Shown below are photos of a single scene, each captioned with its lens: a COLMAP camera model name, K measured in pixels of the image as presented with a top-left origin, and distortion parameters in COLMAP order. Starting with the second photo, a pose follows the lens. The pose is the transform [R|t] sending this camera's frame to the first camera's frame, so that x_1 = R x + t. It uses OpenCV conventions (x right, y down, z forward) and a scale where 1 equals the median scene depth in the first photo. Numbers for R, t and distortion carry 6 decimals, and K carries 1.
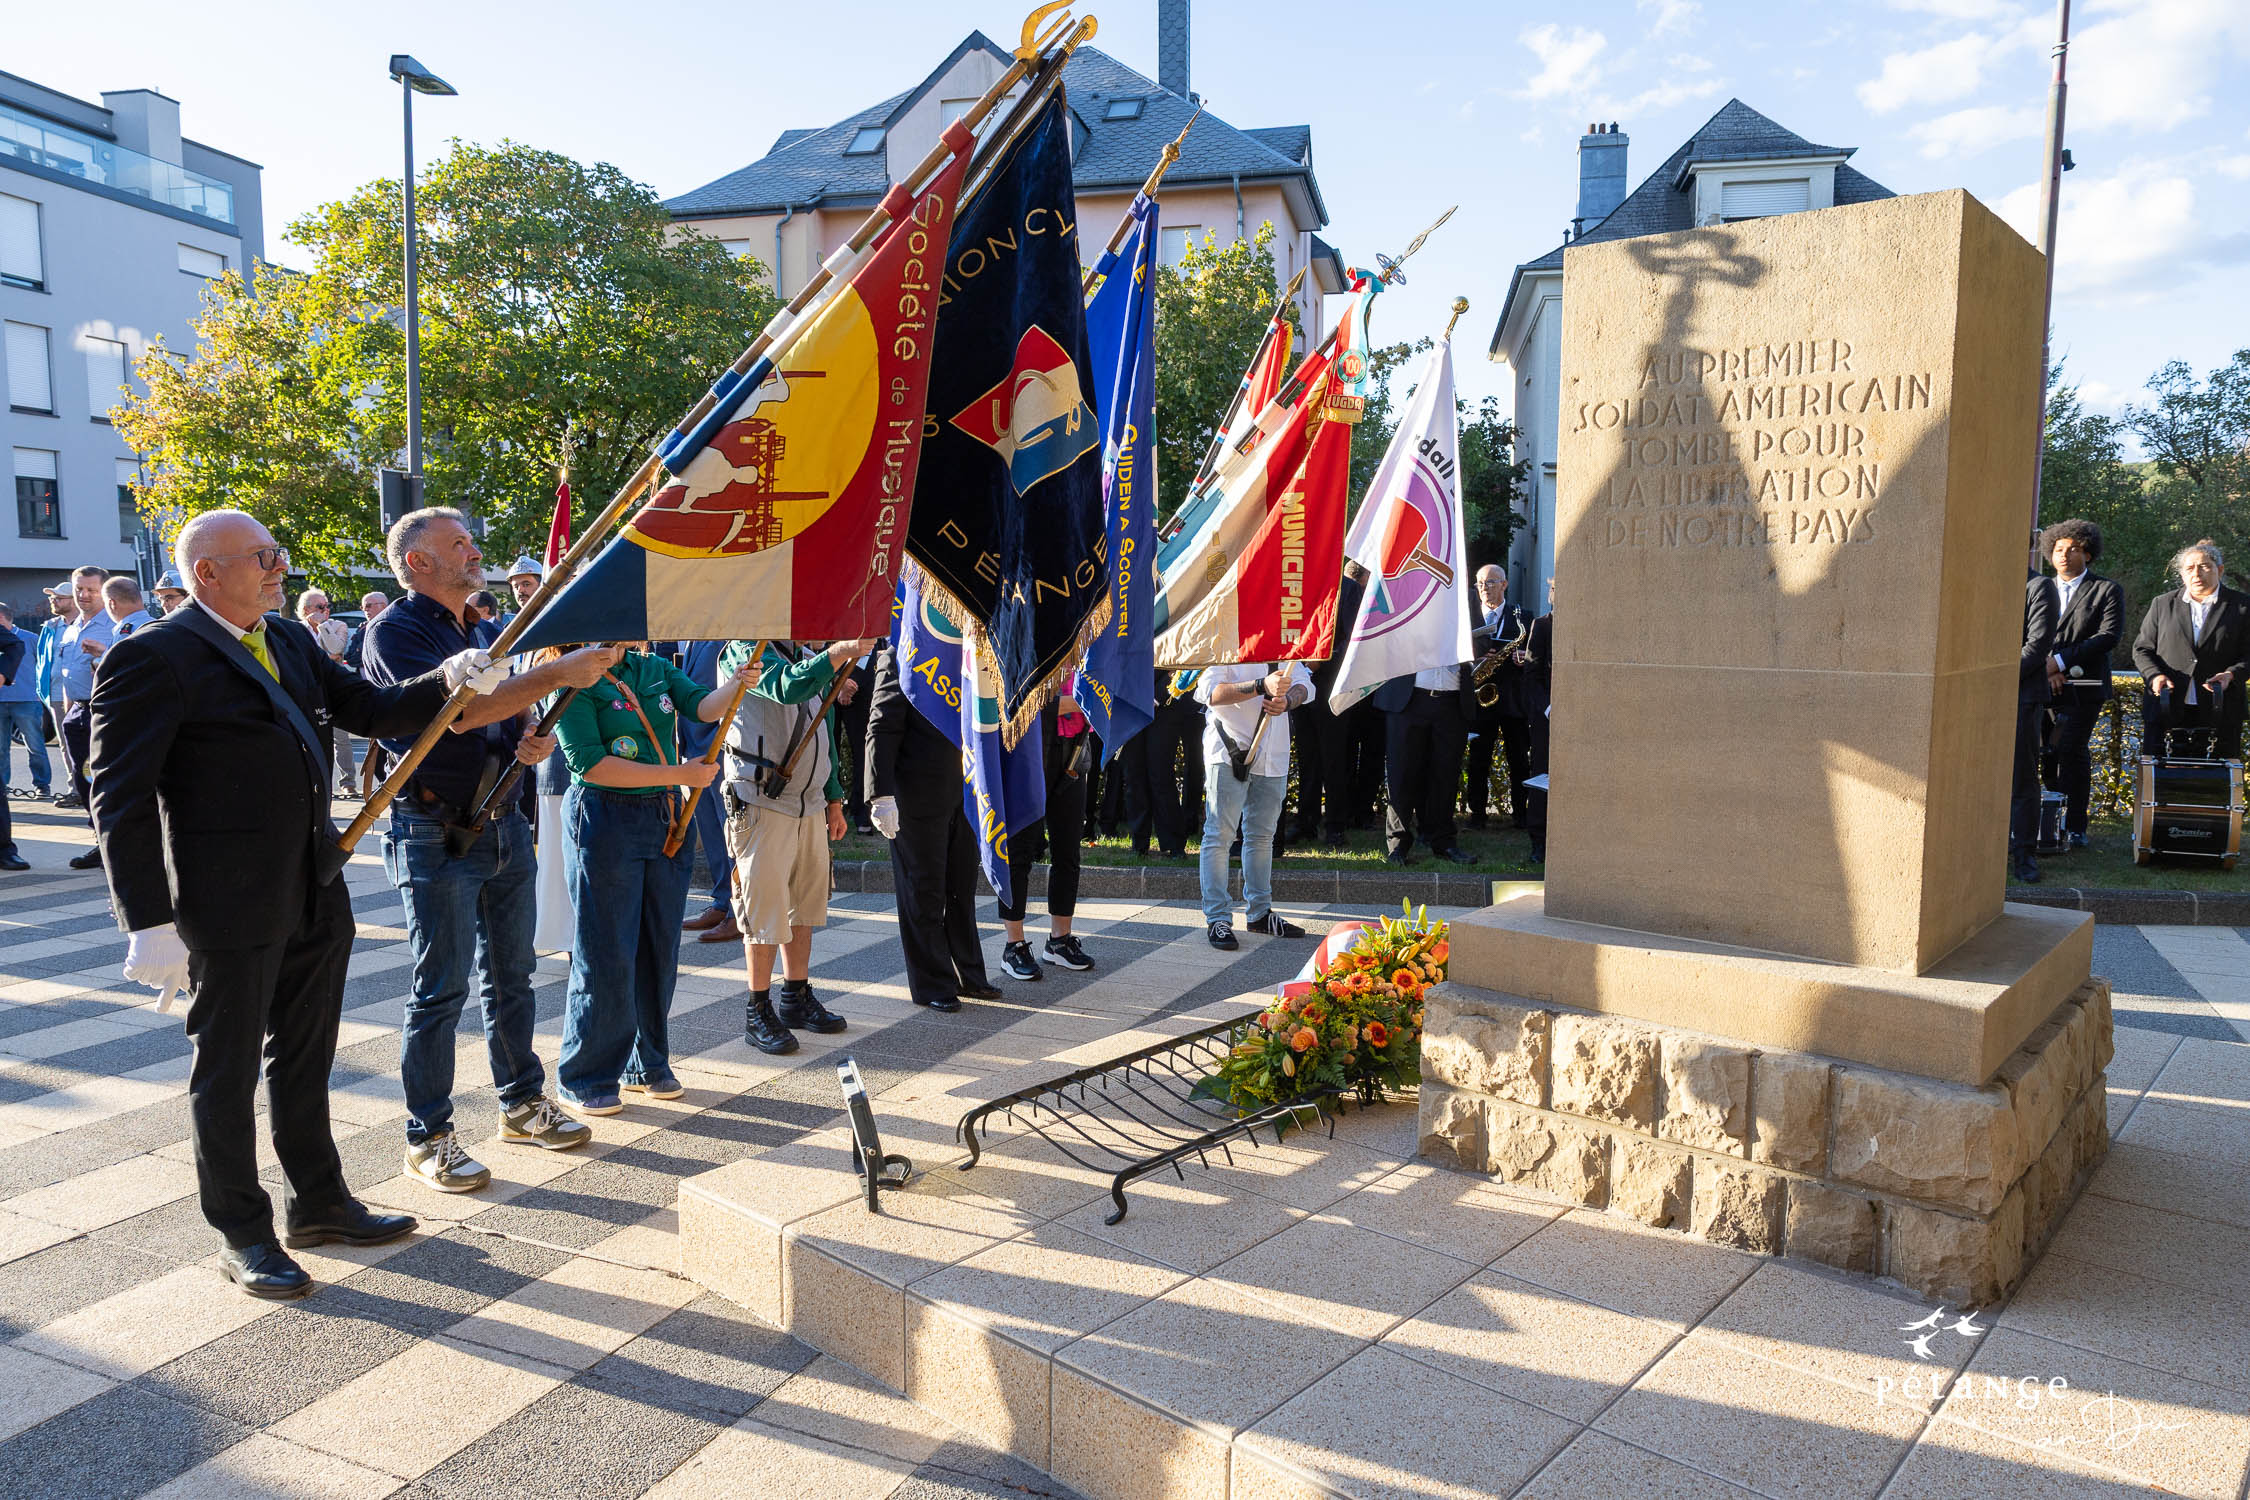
lens RADIAL K [[1522.8, 0, 1127.3], [0, 1522.8, 746.8], [0, 0, 1]] dist [0.007824, 0.001410]
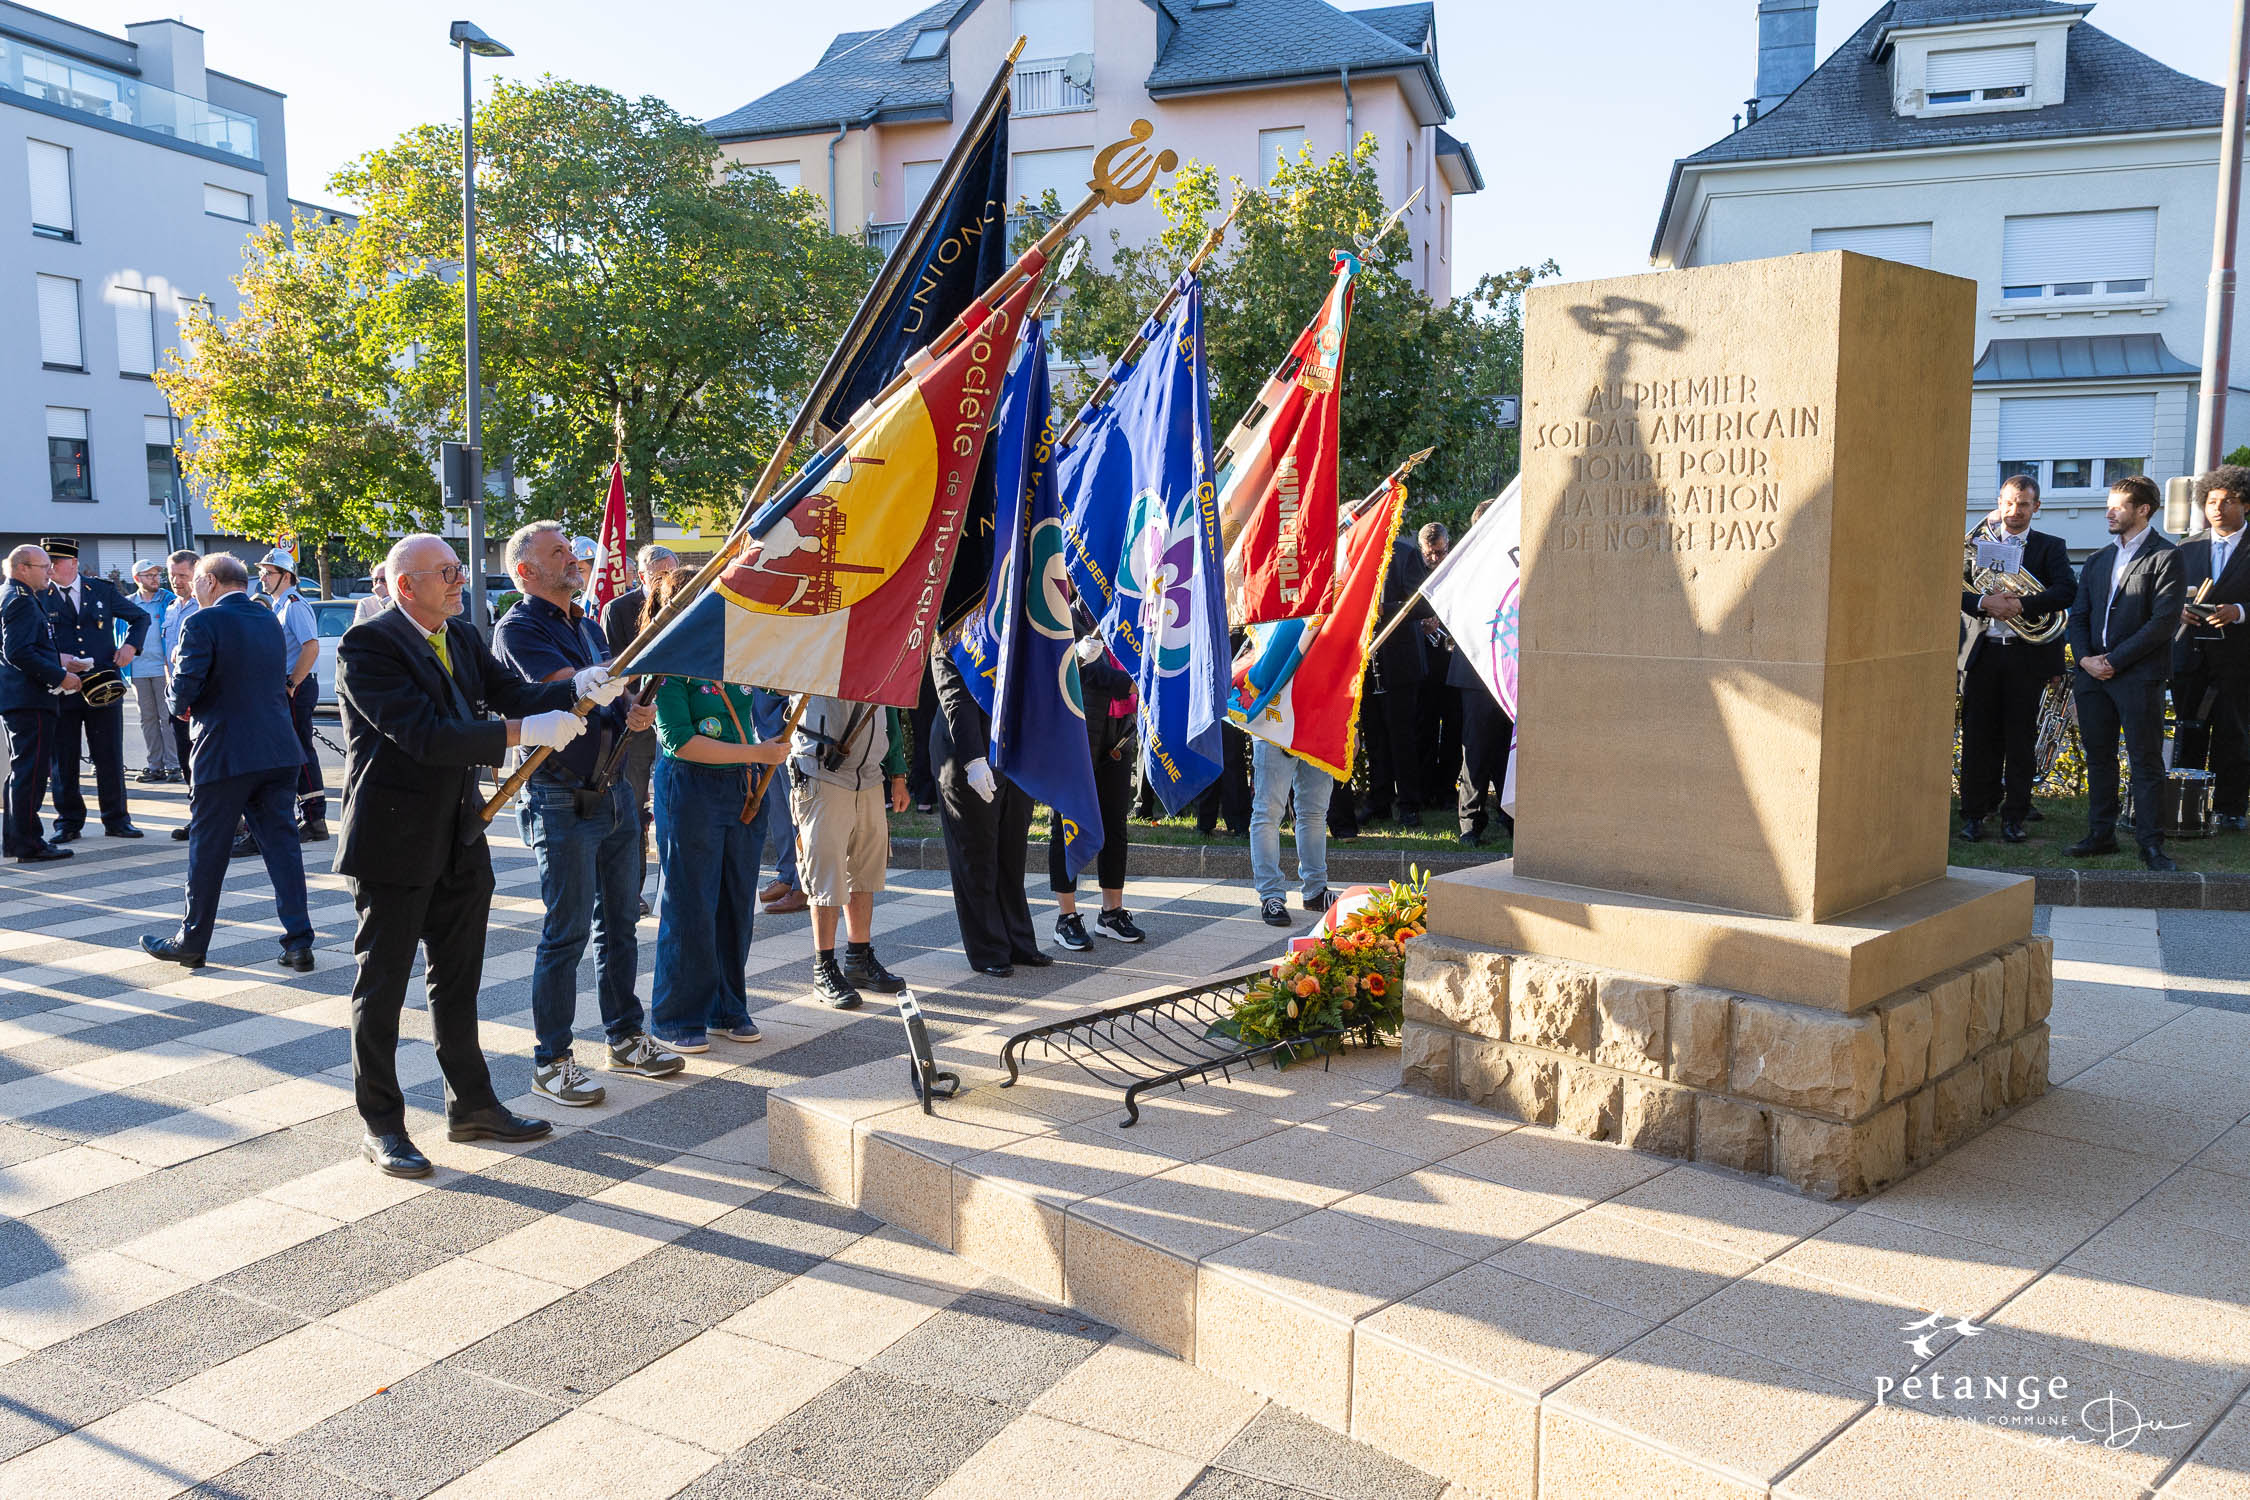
lens RADIAL K [[1794.7, 0, 1027.6], [0, 1794.7, 738.5], [0, 0, 1]] dist [-0.010428, 0.040947]
pose [[0.993400, 0.000417, -0.114704, 0.034014], [0.000748, 0.999949, 0.010110, -0.002061], [0.114702, -0.010129, 0.993348, -0.180541]]
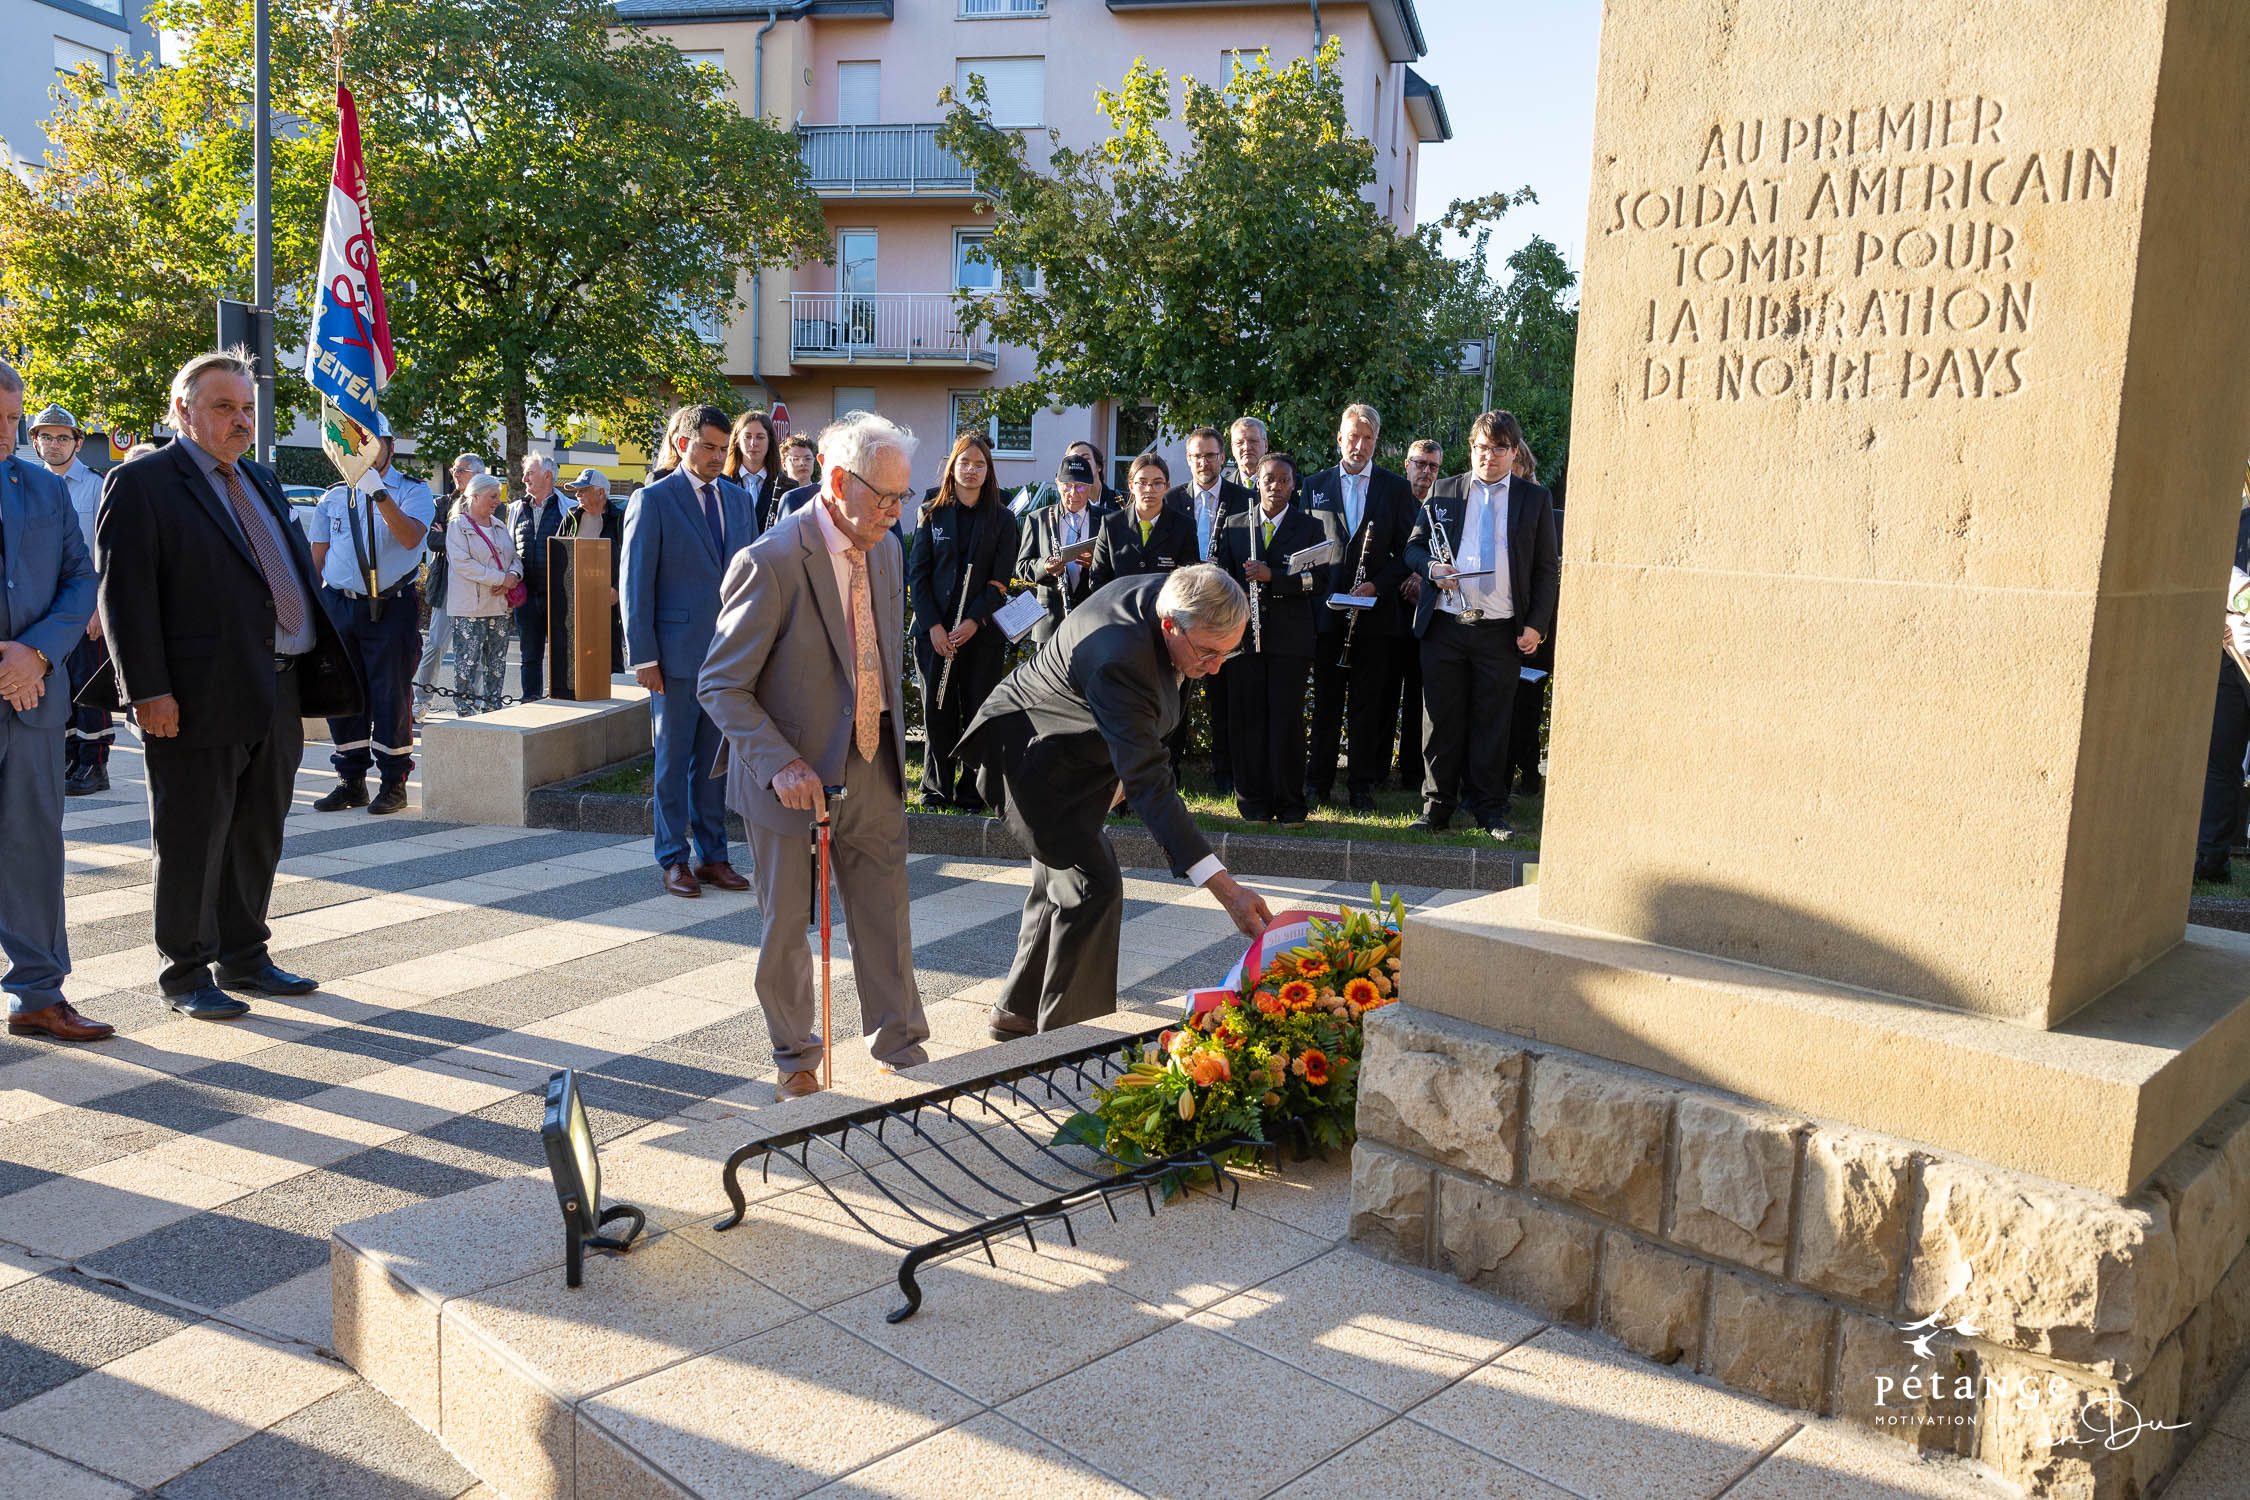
lens RADIAL K [[1789.2, 0, 1132.5], [0, 1789.2, 746.3], [0, 0, 1]] dist [-0.005457, 0.014427]
pose [[0.998909, 0.040231, -0.023704, 0.050044], [-0.039344, 0.998549, 0.036771, 0.003478], [0.025149, -0.035798, 0.999043, 0.078509]]
